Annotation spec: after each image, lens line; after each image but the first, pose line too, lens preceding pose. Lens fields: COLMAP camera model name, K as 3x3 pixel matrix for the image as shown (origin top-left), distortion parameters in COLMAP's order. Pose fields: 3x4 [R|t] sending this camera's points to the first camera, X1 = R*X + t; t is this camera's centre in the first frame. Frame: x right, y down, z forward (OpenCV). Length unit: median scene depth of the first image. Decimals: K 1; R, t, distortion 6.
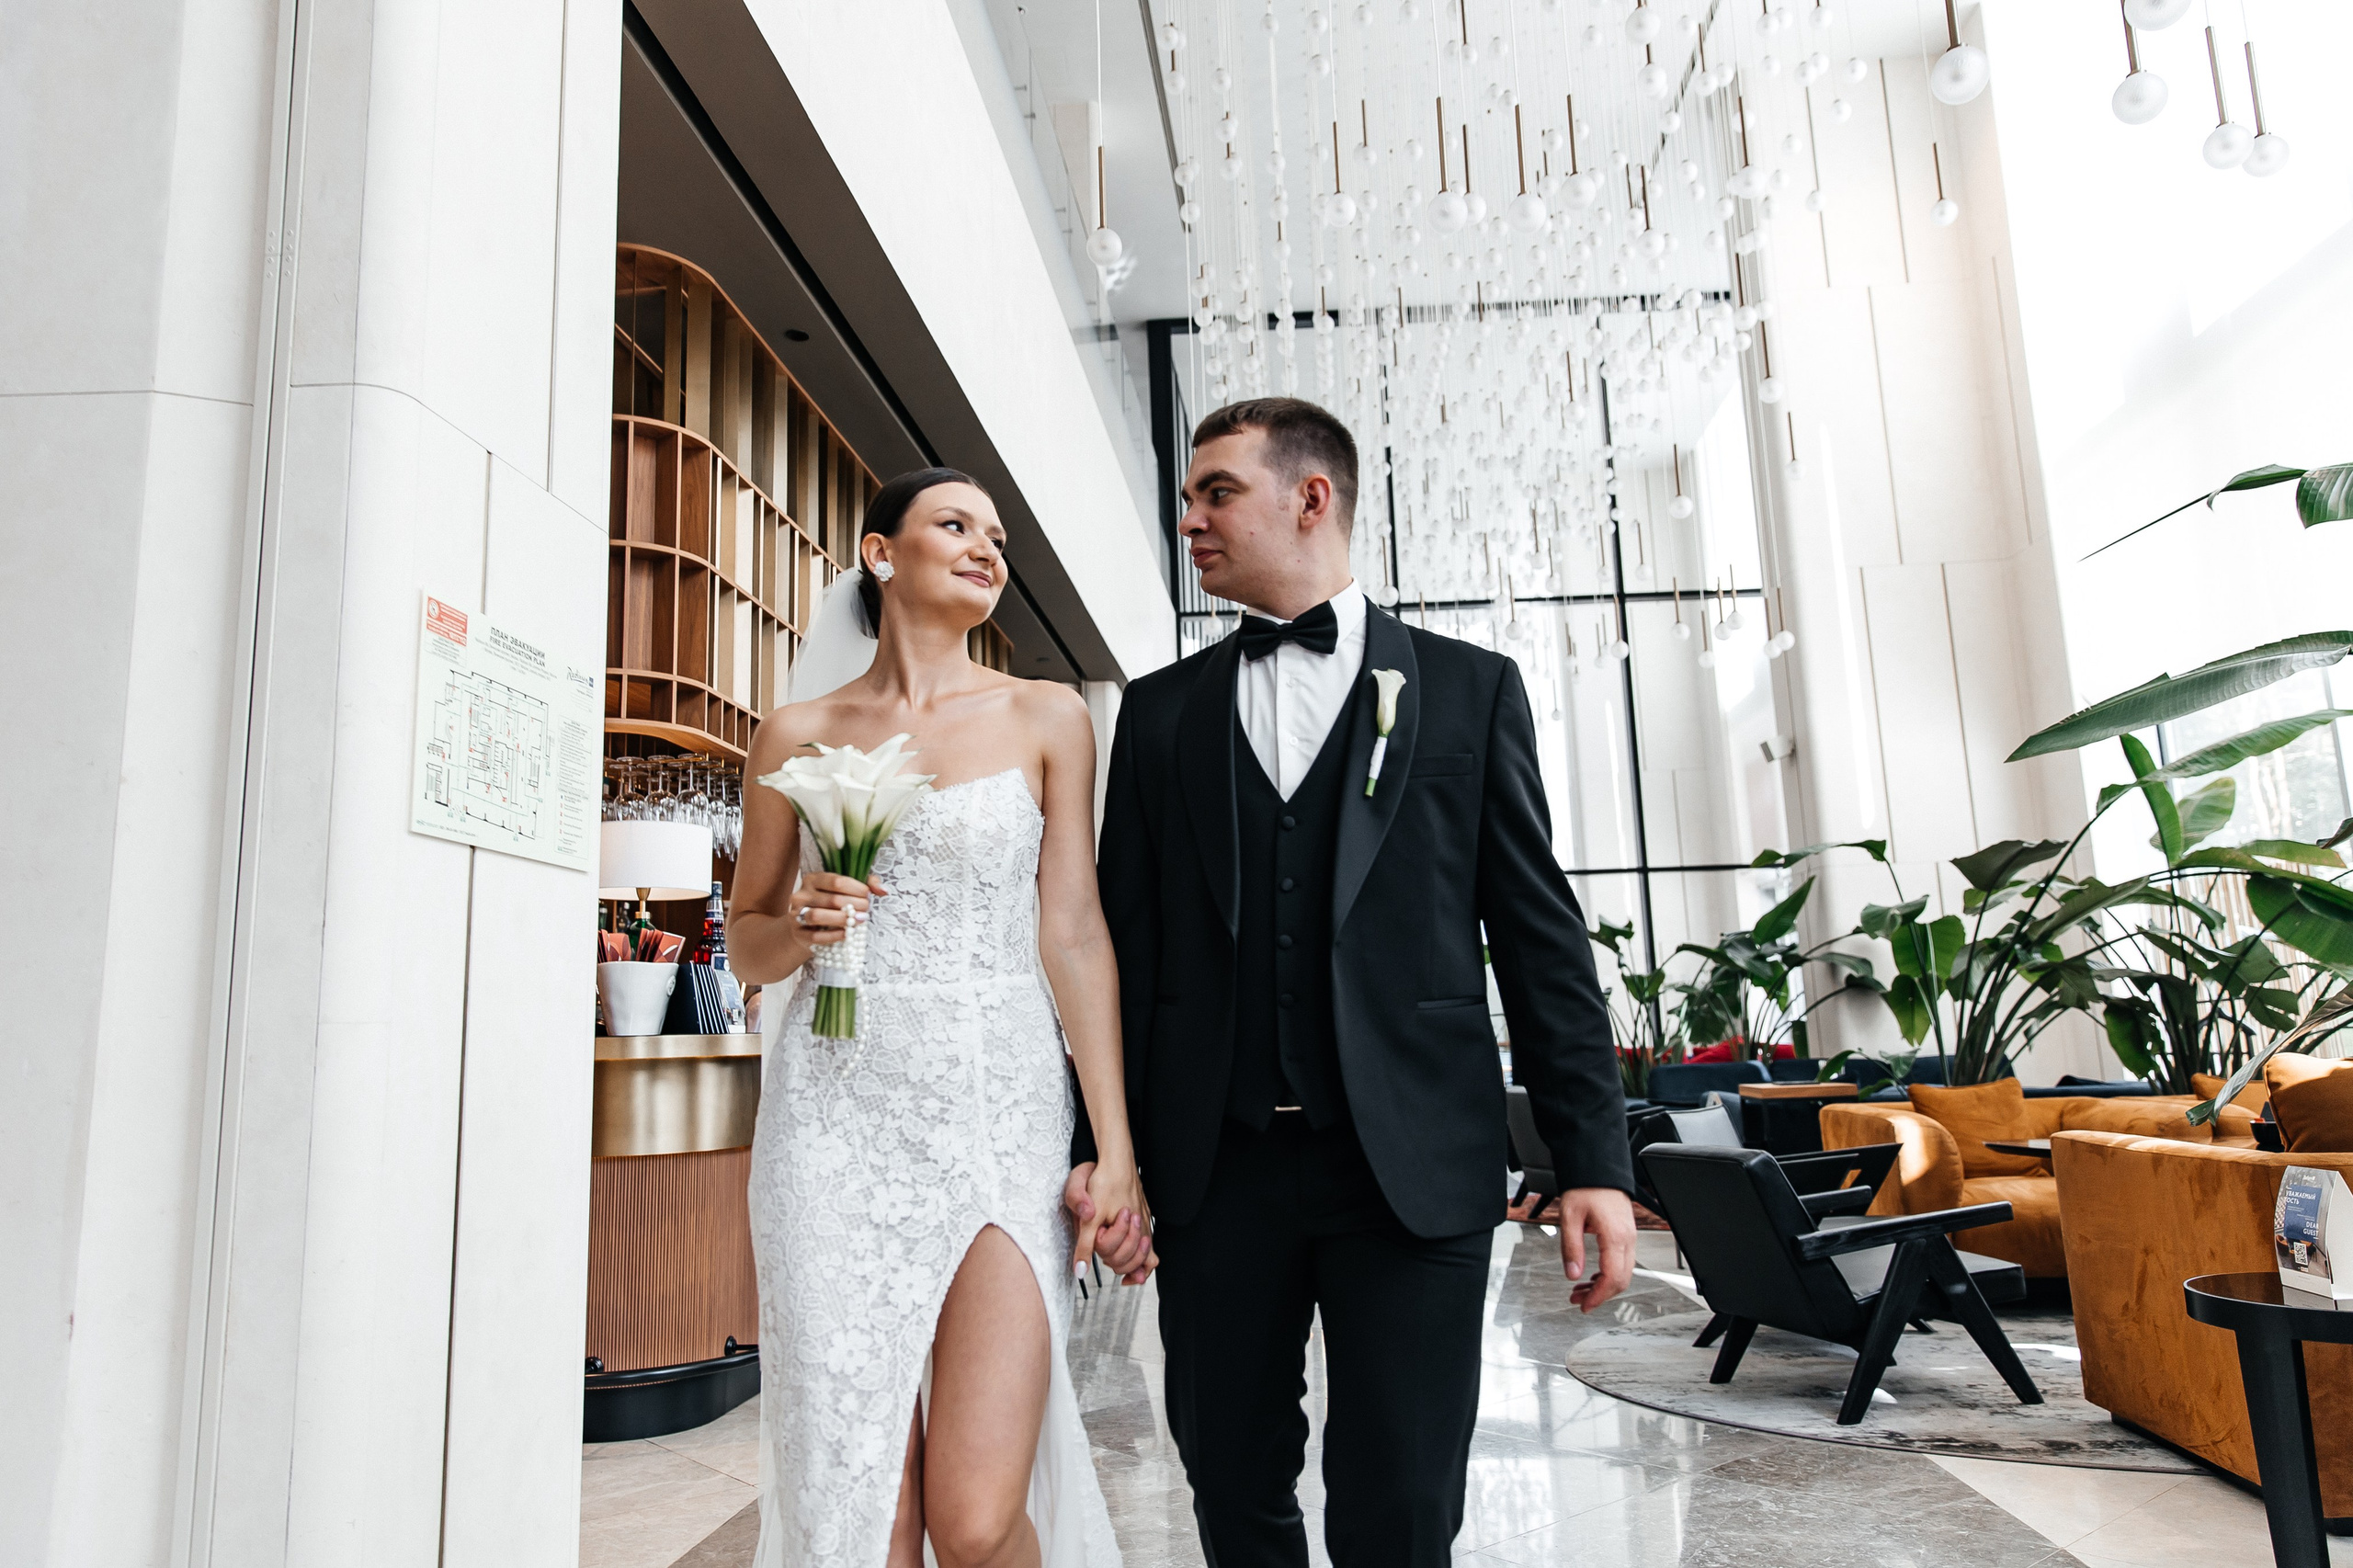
lens RADIAL K [[1646.4, 0, 1171.4], [0, 1646.4, 771.0], [0, 0, 1]] dist [0.001727, -0.005044]
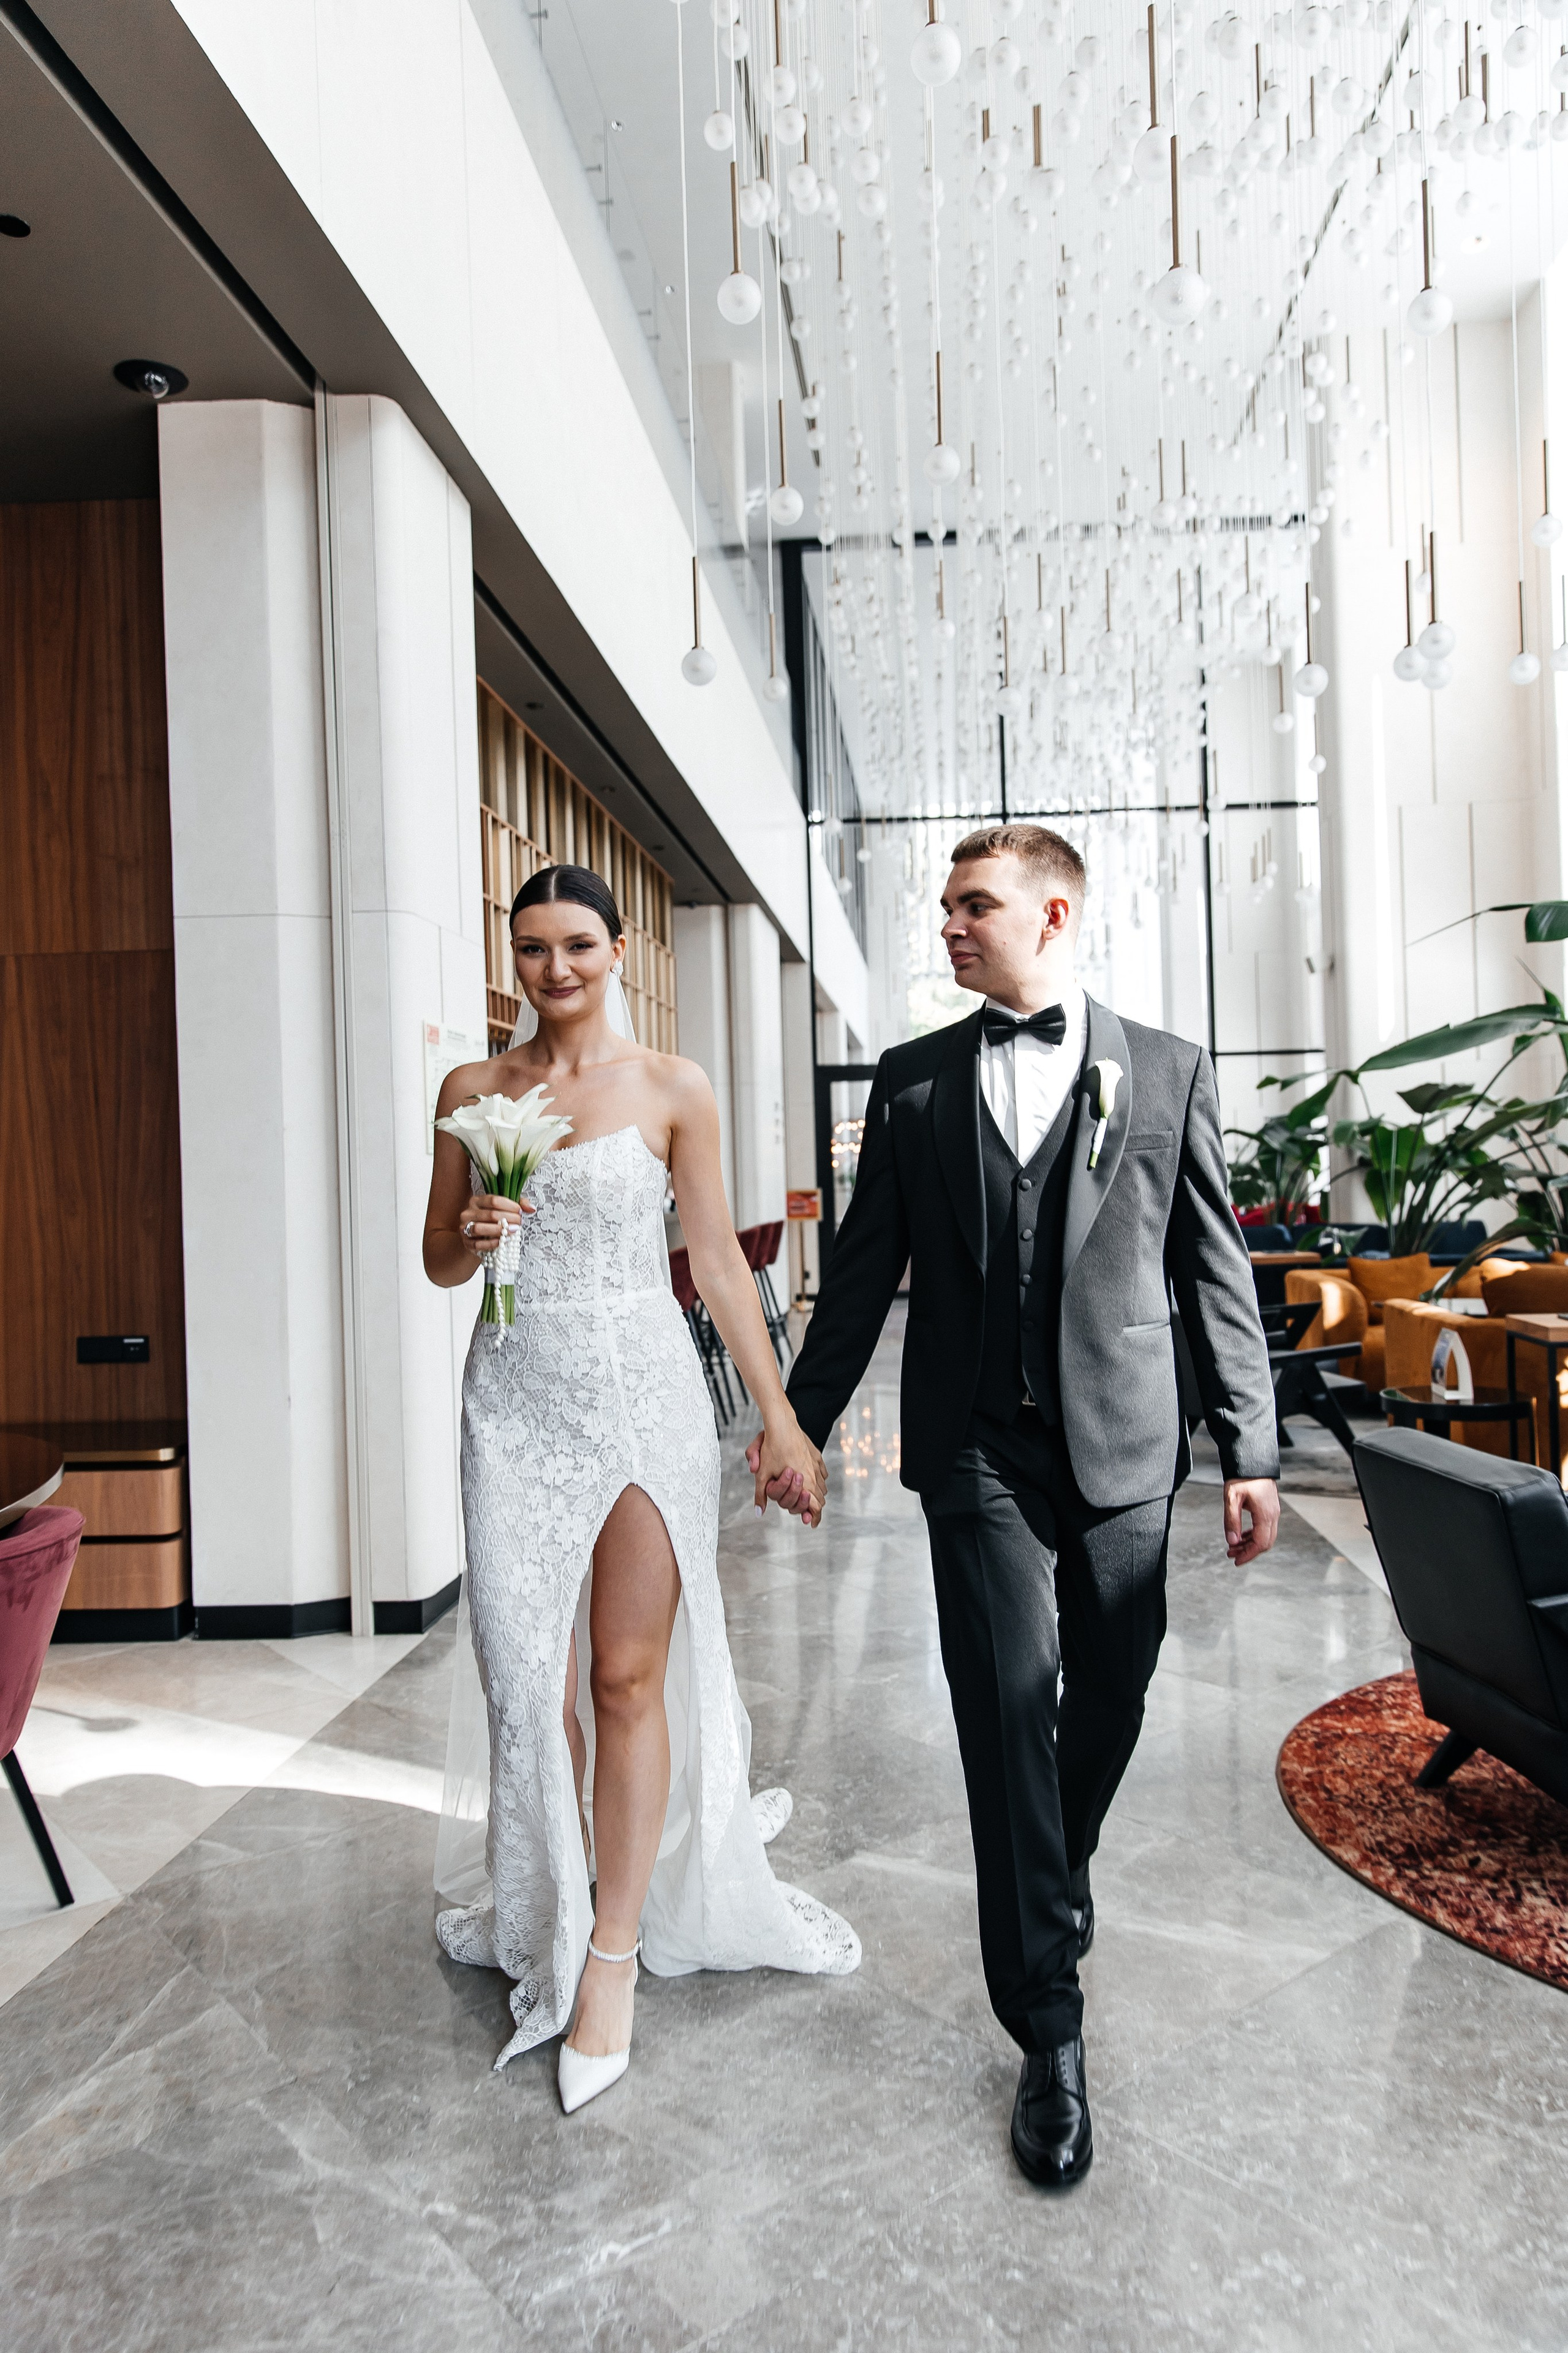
lens RADIAL K [[1646.3, 0, 785.3], [0, 1646.3, 1177.7], [0, 0, 1]] dist [0.001727, -0.005044]
pose [[0.999987, 0.004664, -0.002112, -0.016887], [-0.004254, 0.986429, 0.164132, -0.087871], [0.002849, -0.164121, 0.986436, -0.307476]]
